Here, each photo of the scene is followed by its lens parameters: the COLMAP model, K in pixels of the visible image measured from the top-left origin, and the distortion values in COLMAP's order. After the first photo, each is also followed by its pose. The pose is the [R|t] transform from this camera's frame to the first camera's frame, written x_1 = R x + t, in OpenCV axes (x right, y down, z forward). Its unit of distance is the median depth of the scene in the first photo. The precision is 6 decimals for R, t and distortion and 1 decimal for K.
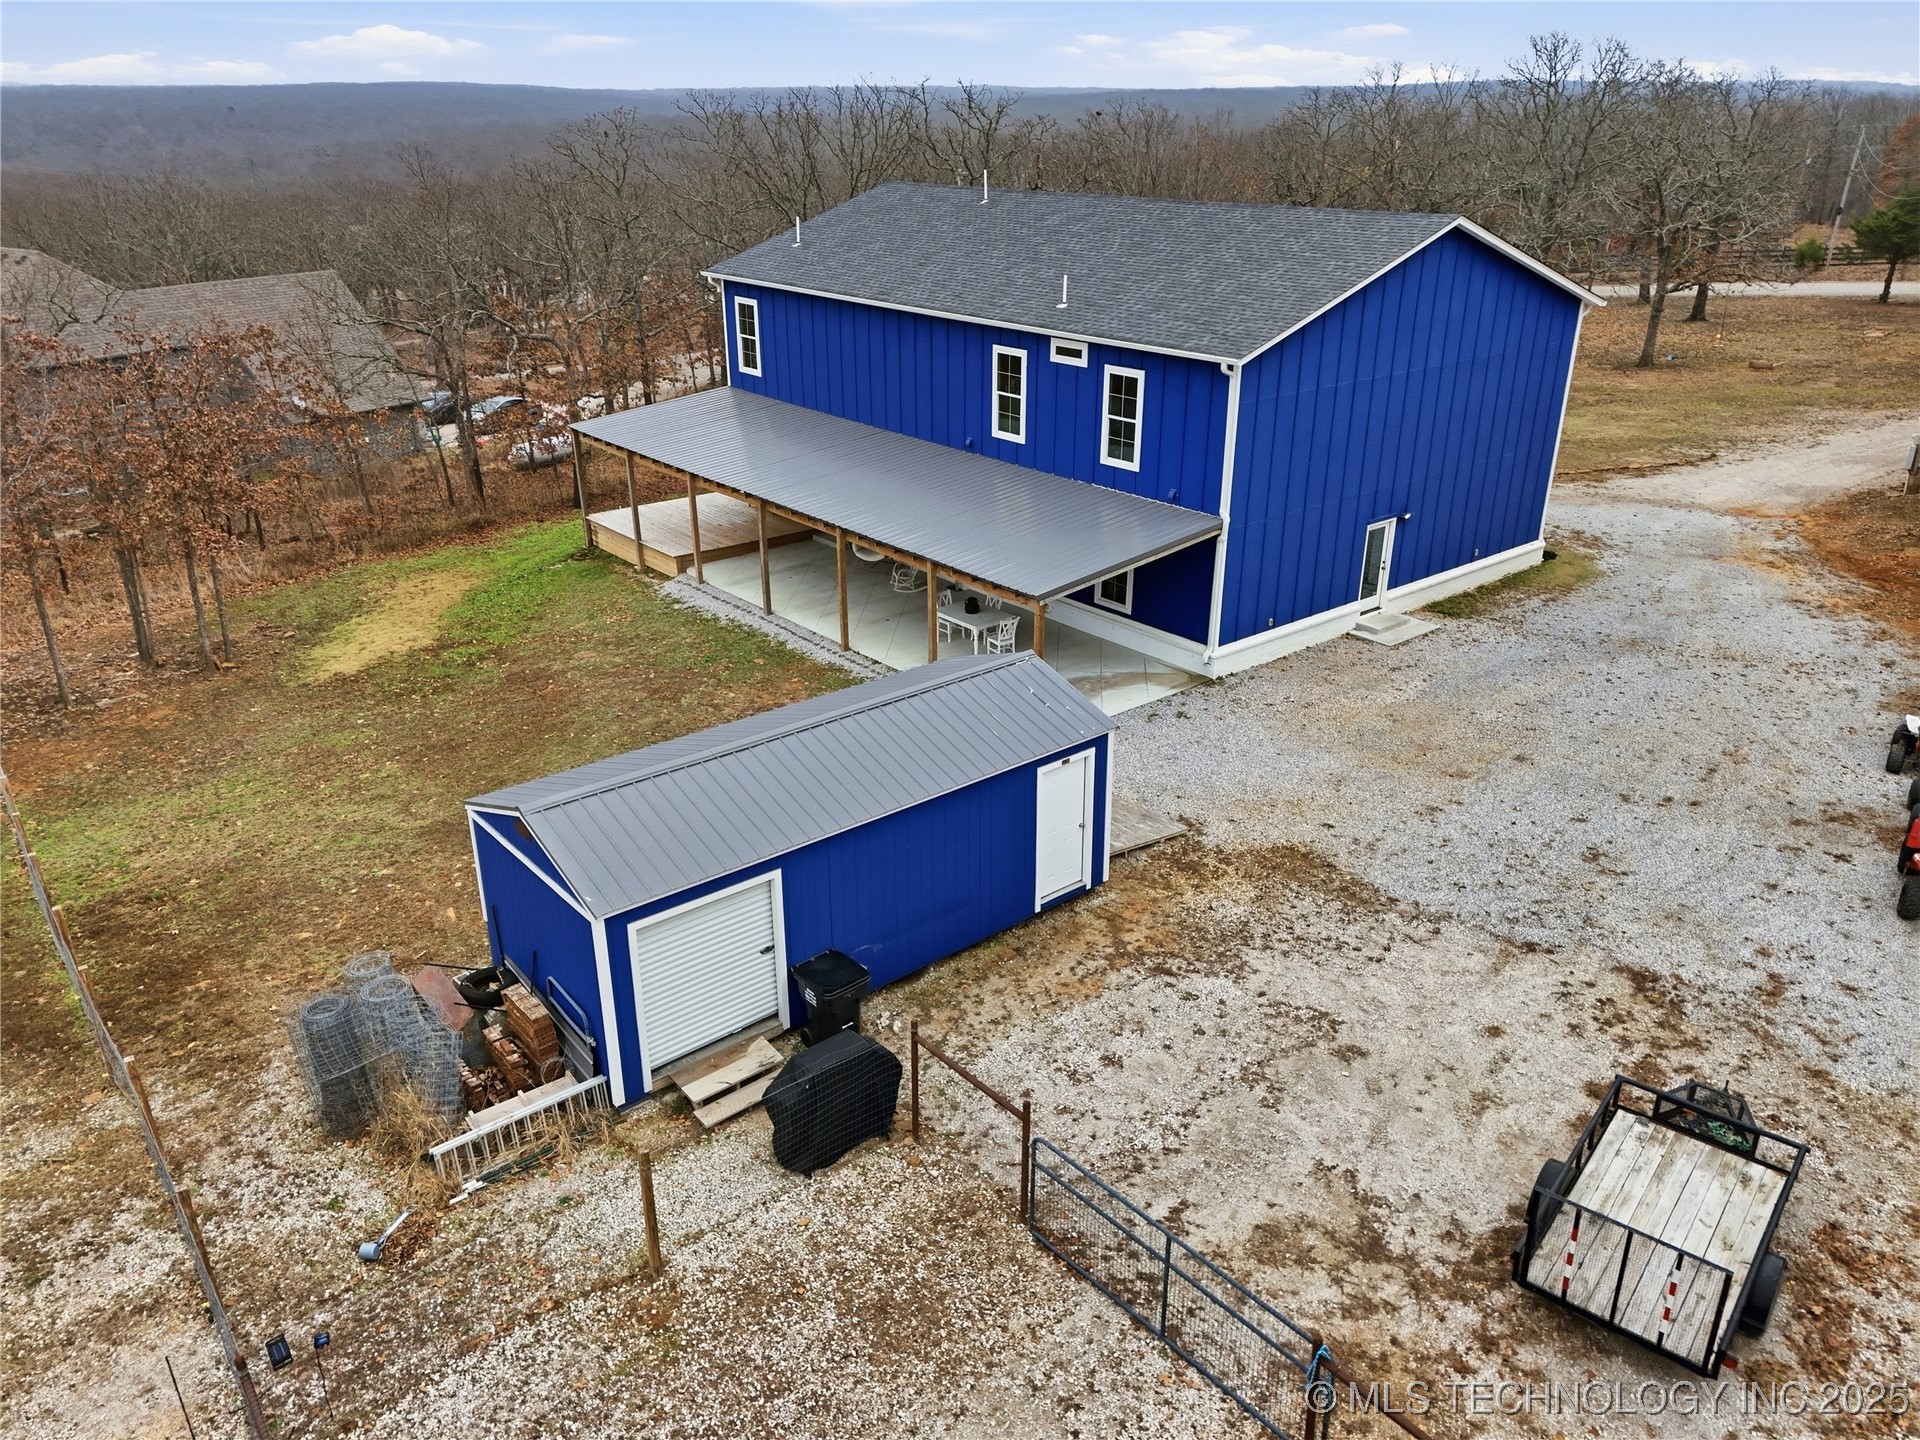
lens RADIAL K [[1409.7, 0, 967.1], [0, 1409.7, 726.8], [0, 0, 1]] dist [0.054942, -0.034397]
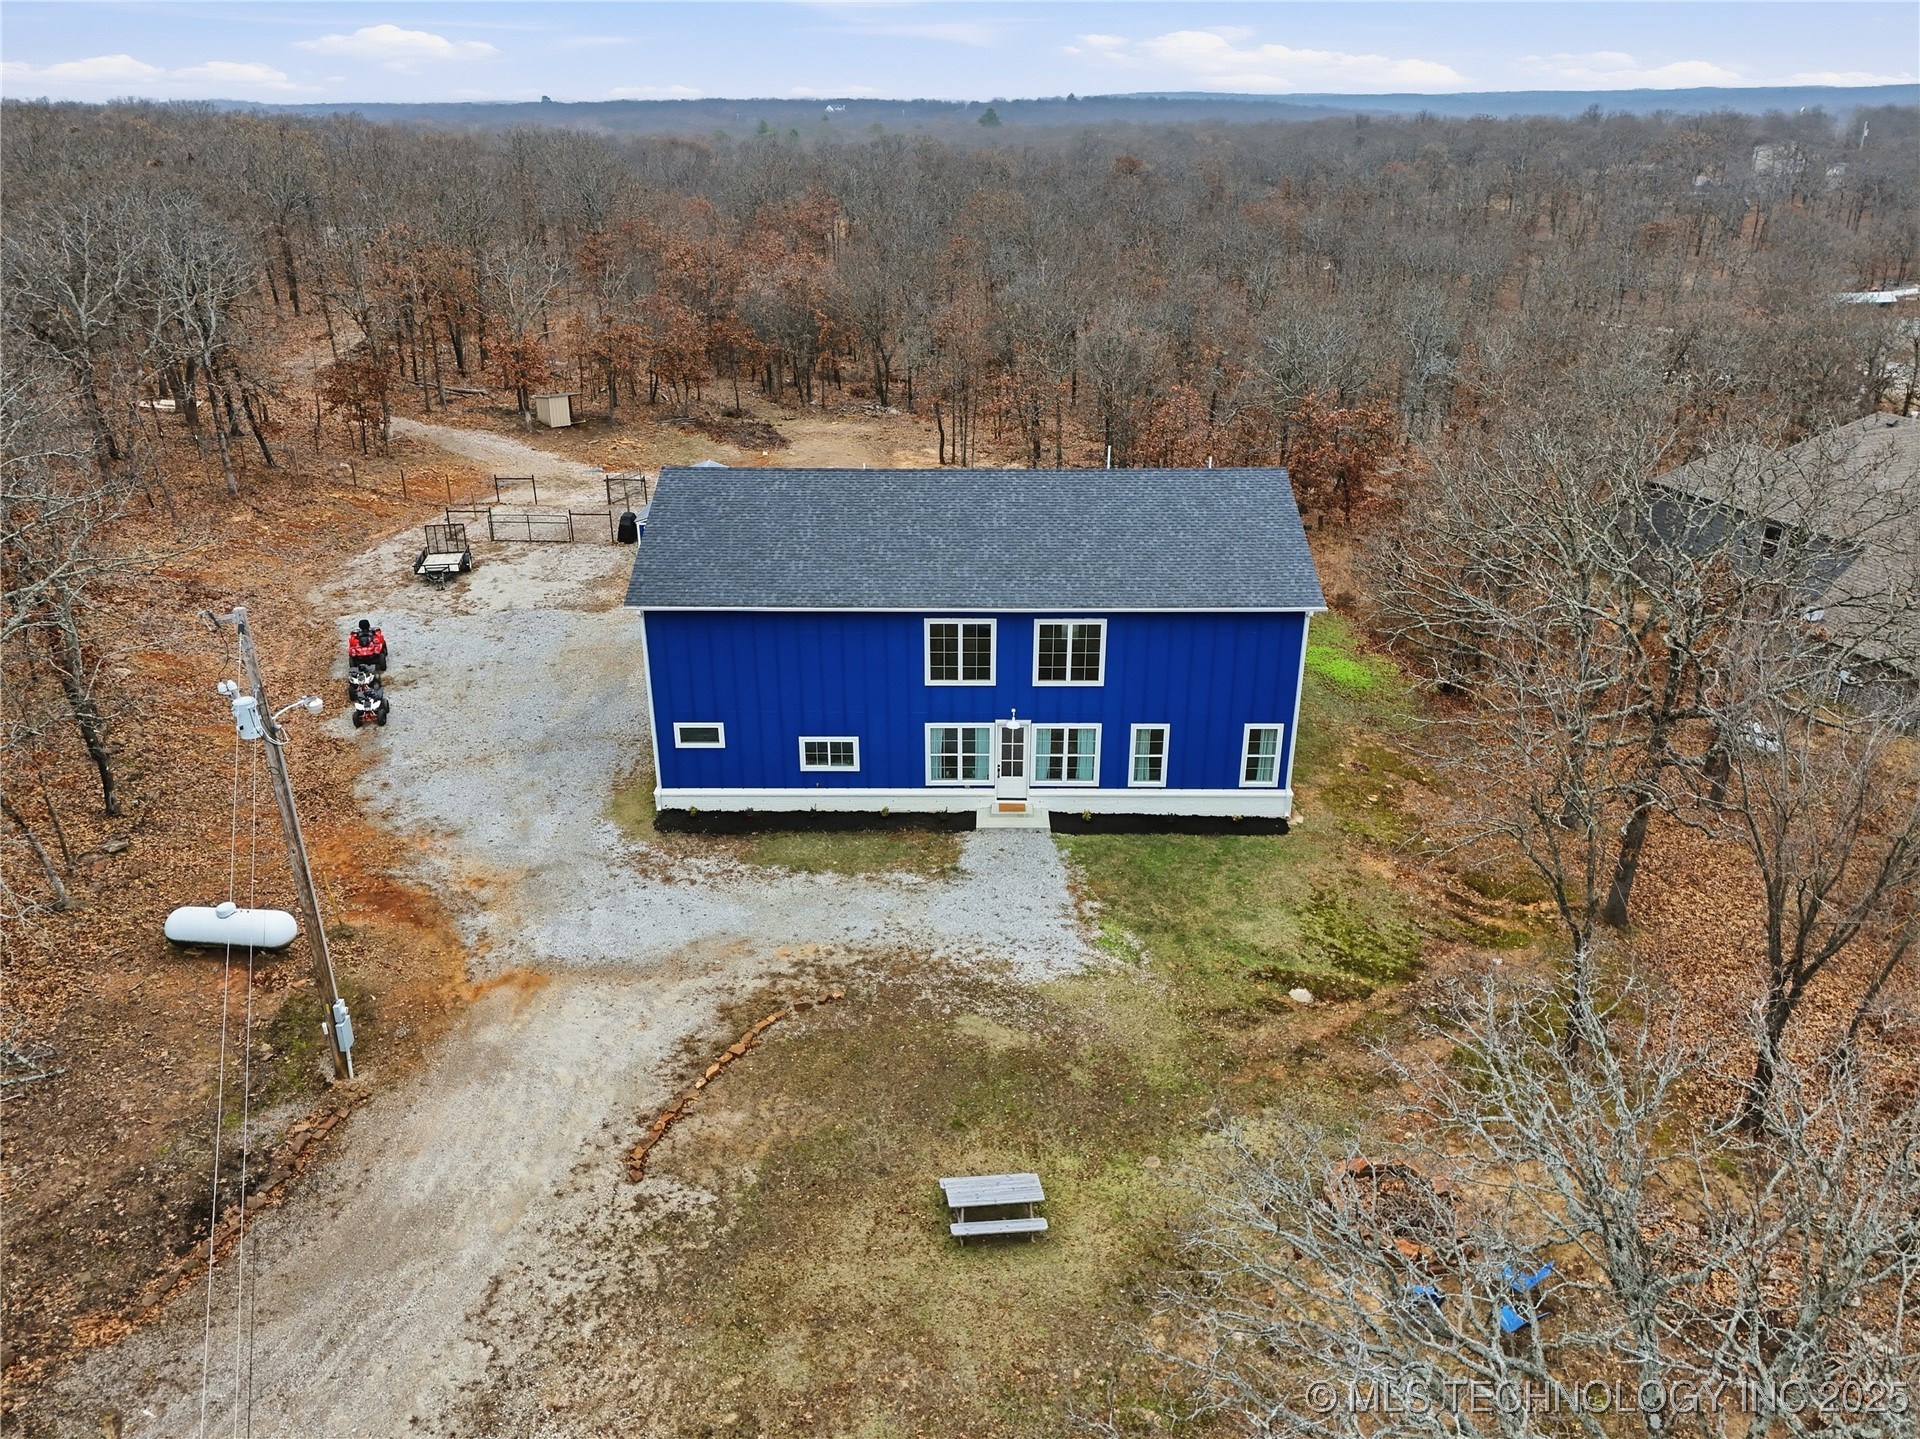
lens RADIAL K [[1409.7, 0, 967.1], [0, 1409.7, 726.3], [0, 0, 1]] dist [0.054942, -0.034397]
pose [[-0.643595, 0.314460, -0.697783, 1.270584], [-0.308929, 0.727398, 0.612744, -1.173889], [0.700249, 0.609924, -0.371004, 1.943711]]
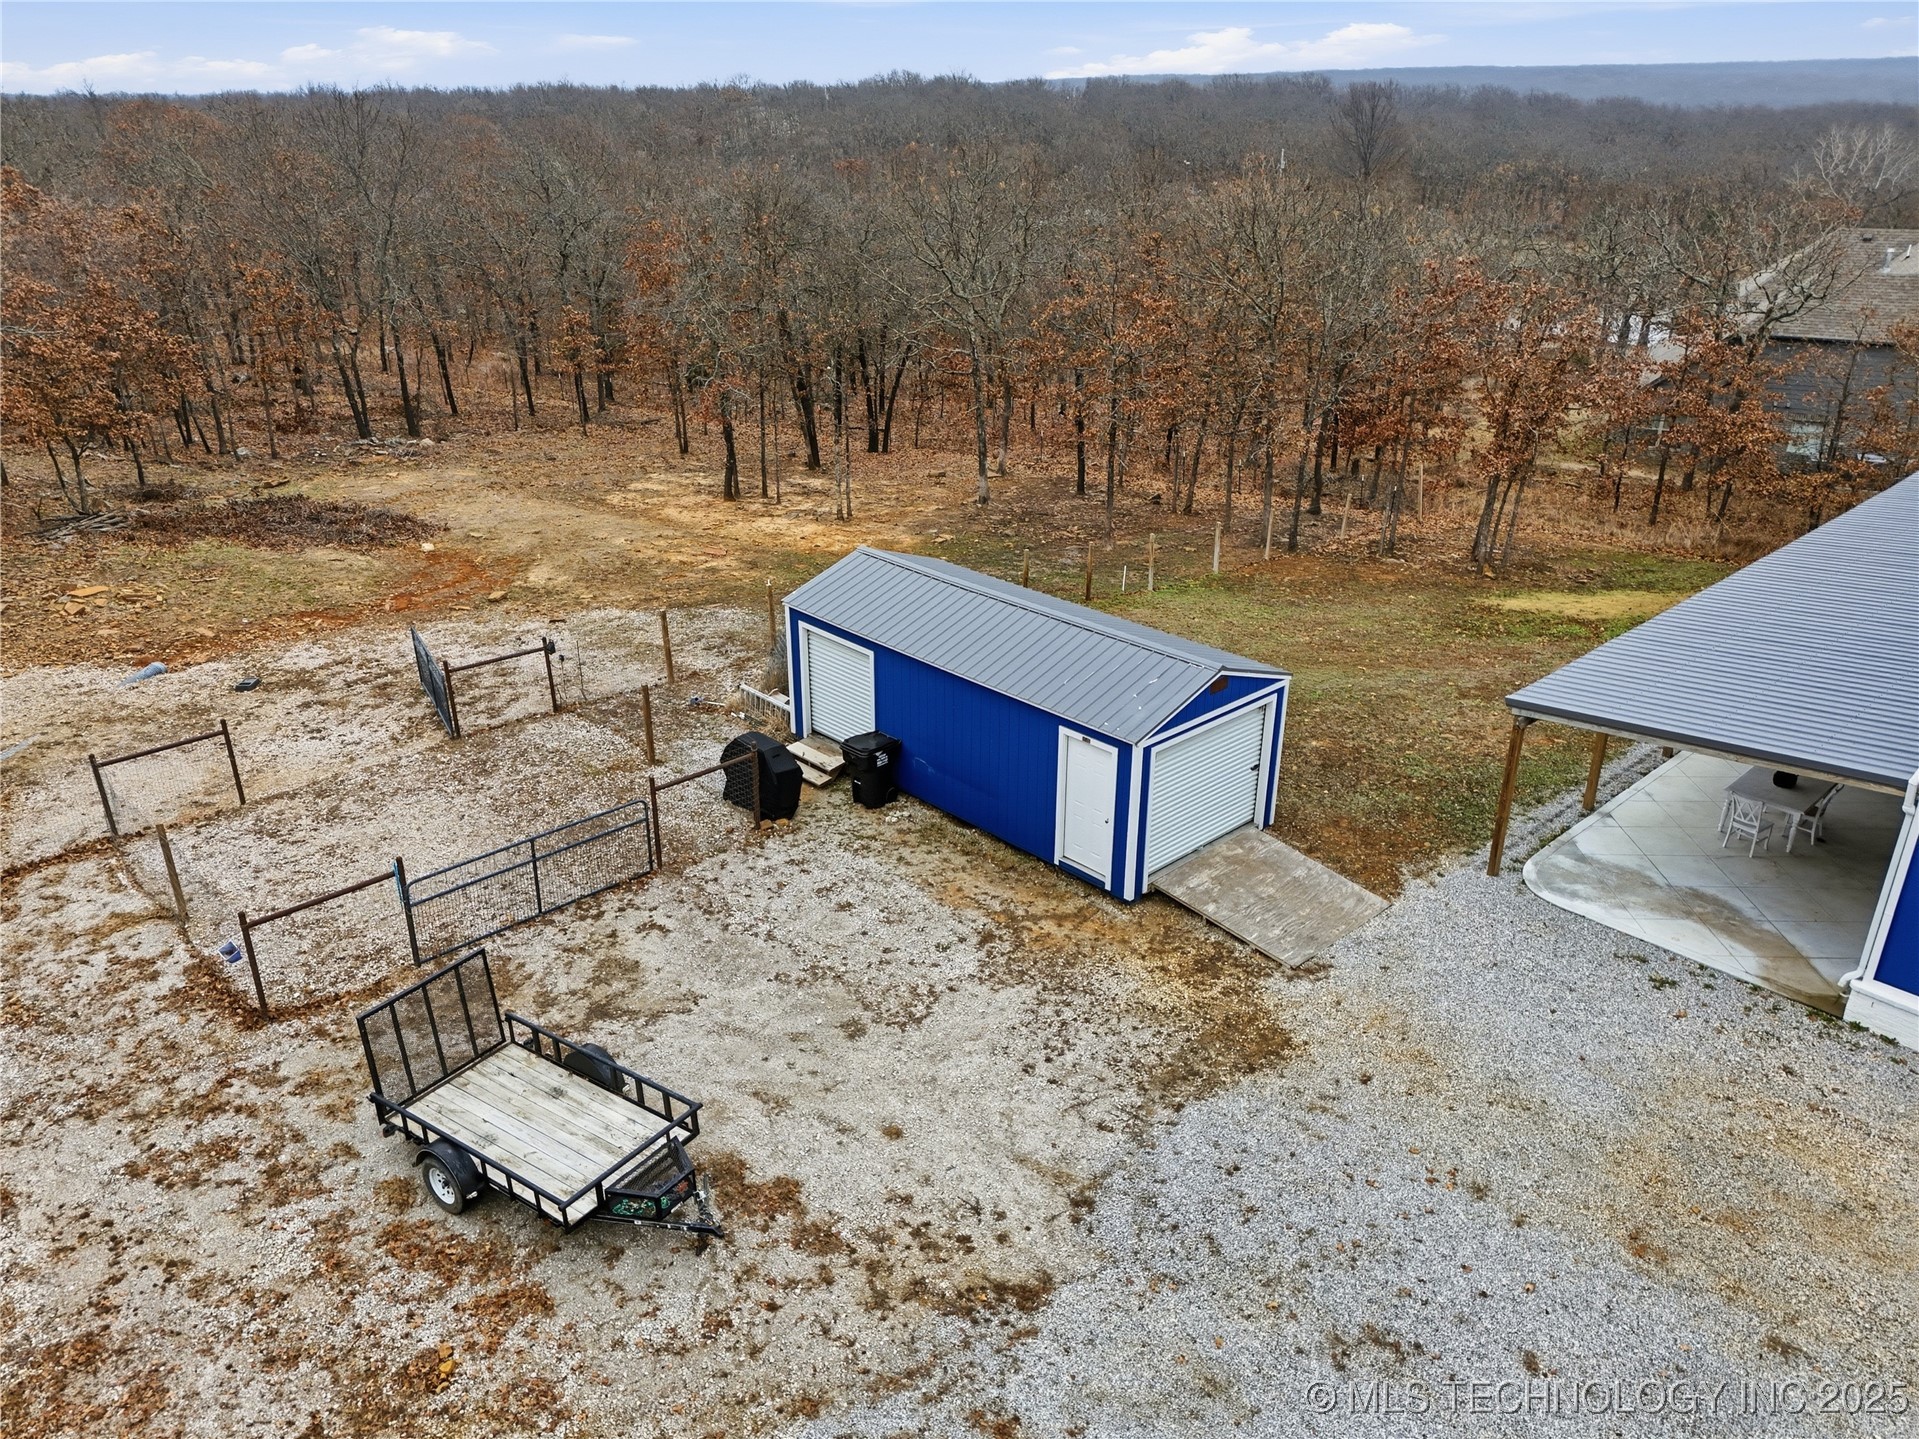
lens RADIAL K [[1408.9, 0, 966.6], [0, 1408.9, 726.2], [0, 0, 1]] dist [0.054942, -0.034397]
pose [[0.060057, 0.409680, -0.910250, 0.663326], [-0.401081, 0.844950, 0.353827, -0.207795], [0.914072, 0.343834, 0.215060, 0.465197]]
